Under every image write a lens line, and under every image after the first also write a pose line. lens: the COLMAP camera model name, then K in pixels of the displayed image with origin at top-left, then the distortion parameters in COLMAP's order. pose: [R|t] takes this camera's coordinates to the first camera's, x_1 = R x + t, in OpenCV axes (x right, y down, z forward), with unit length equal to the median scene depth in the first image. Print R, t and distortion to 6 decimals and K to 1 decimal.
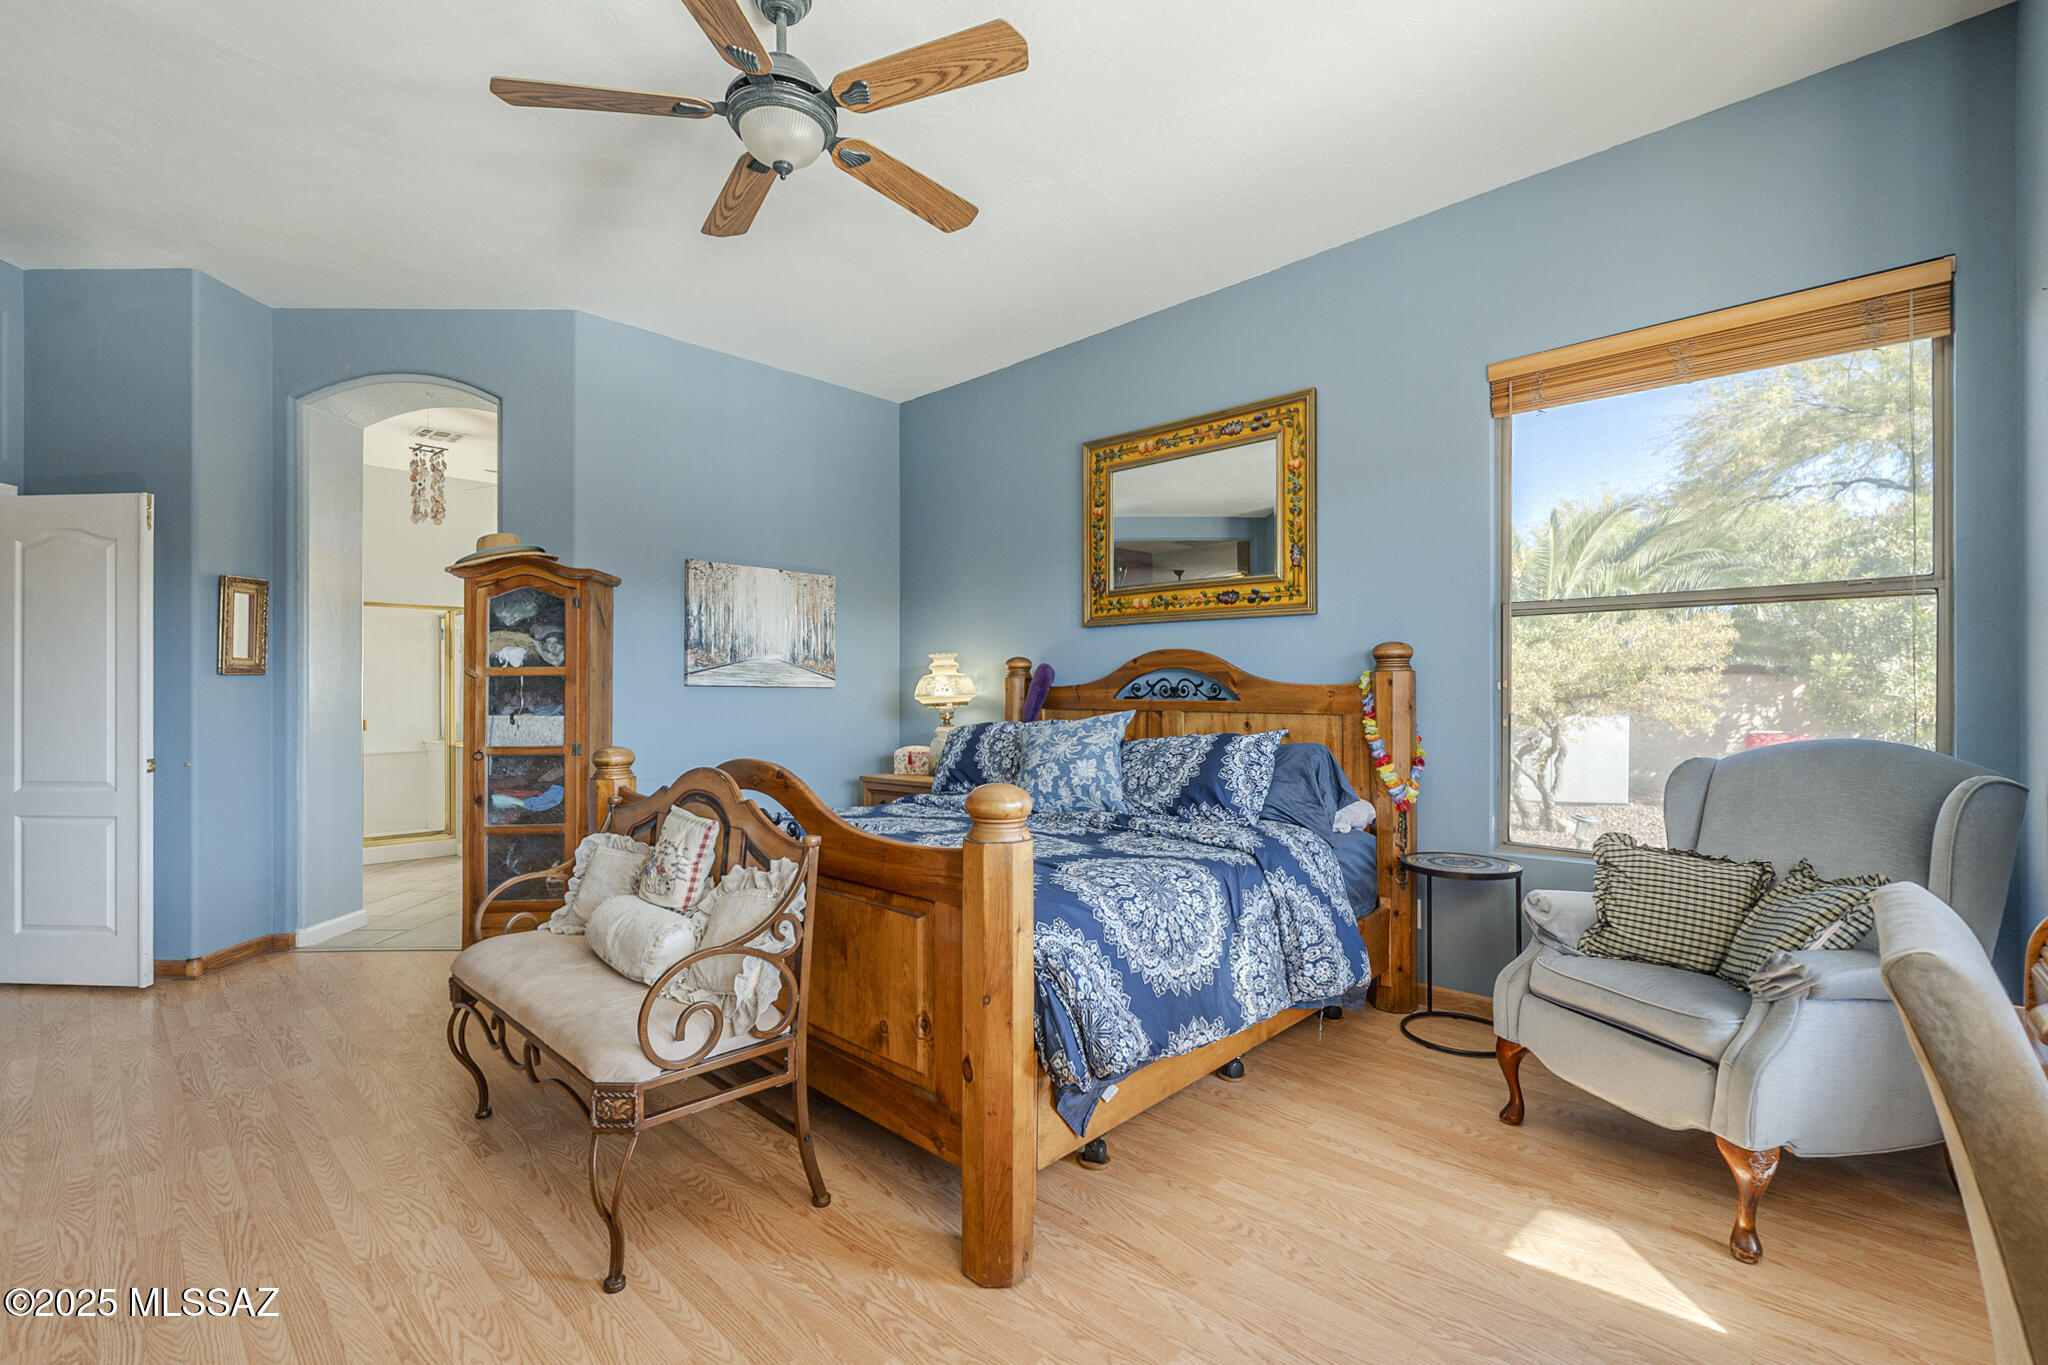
lens RADIAL K [[894.0, 0, 1014.2], [0, 894.0, 690.8], [0, 0, 1]] dist [-0.007083, 0.000346]
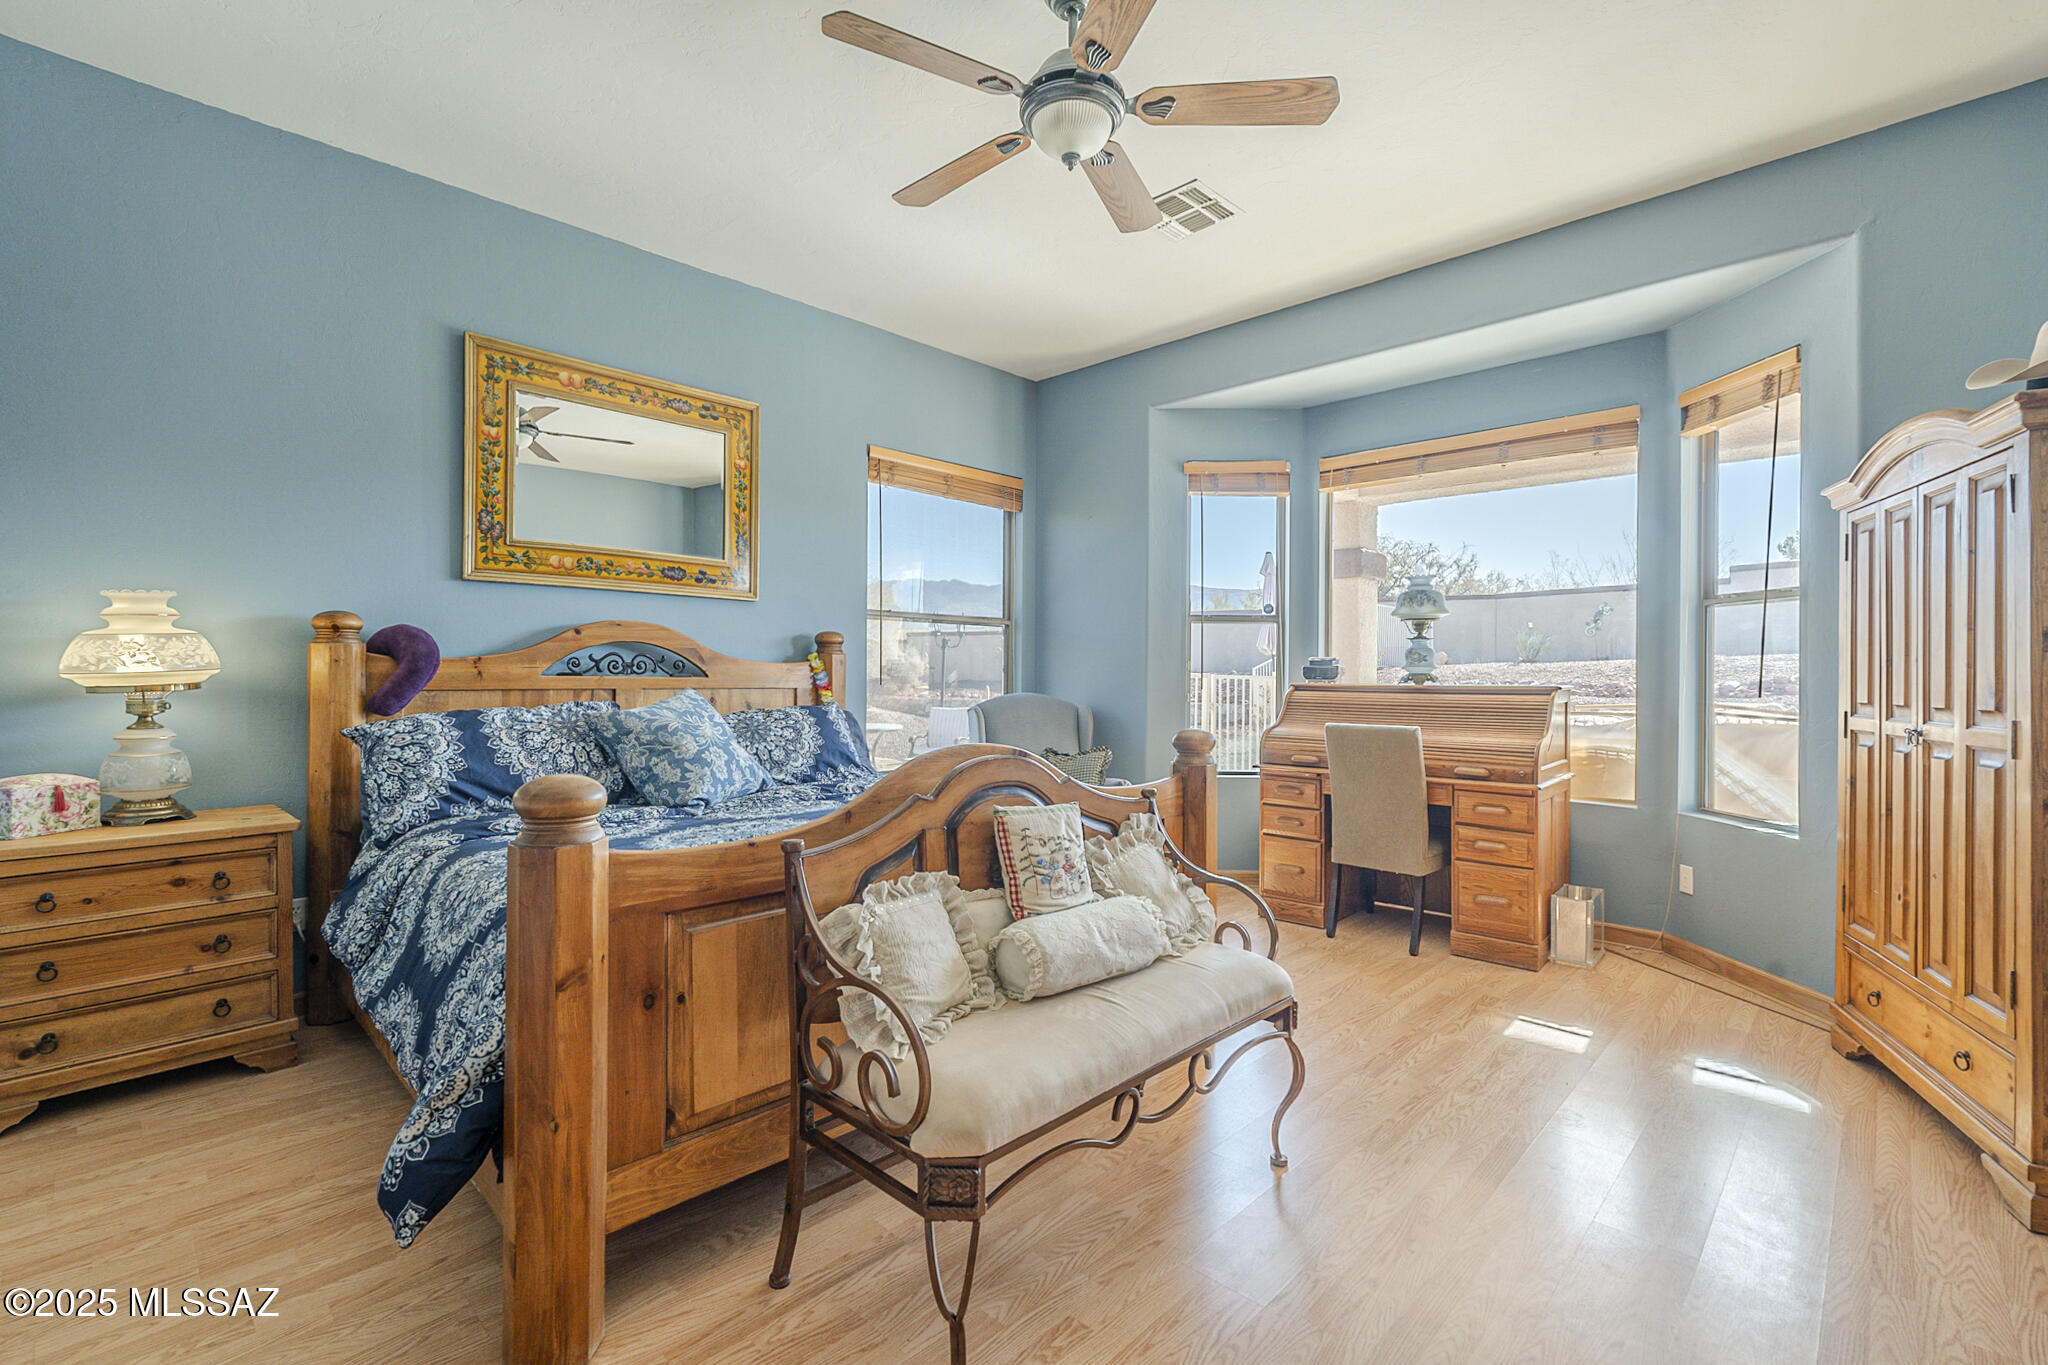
lens RADIAL K [[894.0, 0, 1017.2], [0, 894.0, 675.0], [0, 0, 1]] dist [-0.007083, 0.000346]
pose [[0.014311, 0.000022, 0.999898, -0.721174], [-0.007980, 0.999968, 0.000092, 0.005150], [-0.999866, -0.007980, 0.014310, 0.579899]]
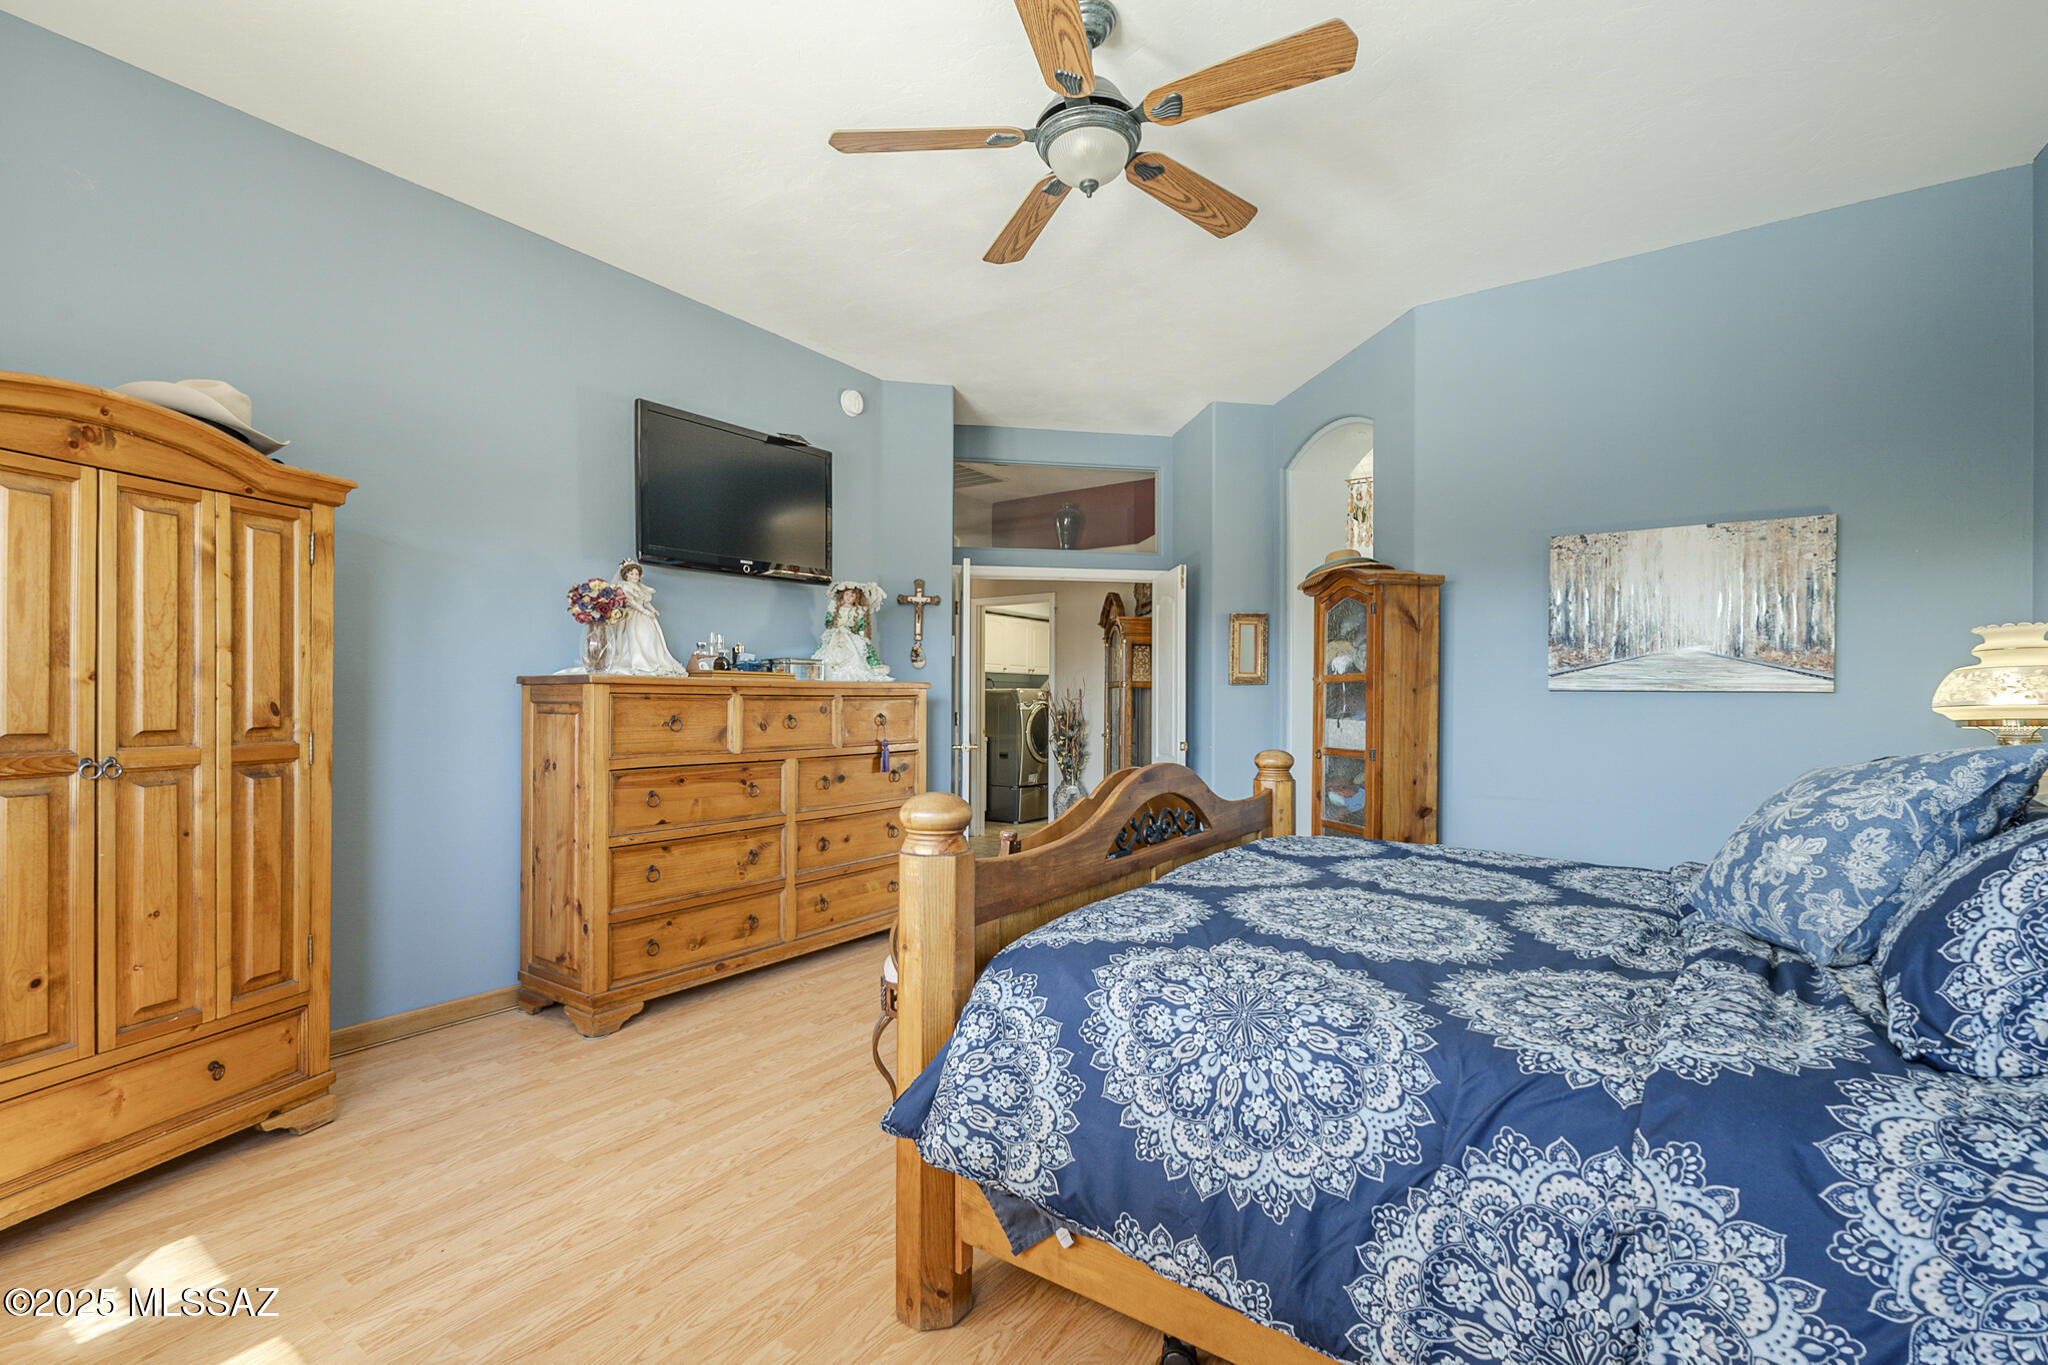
lens RADIAL K [[894.0, 0, 1009.0], [0, 894.0, 697.2], [0, 0, 1]] dist [-0.007083, 0.000346]
pose [[0.152148, 0.000853, -0.988357, 0.425594], [-0.003072, 0.999995, 0.000390, 0.001998], [0.988353, 0.002977, 0.152150, 0.431798]]
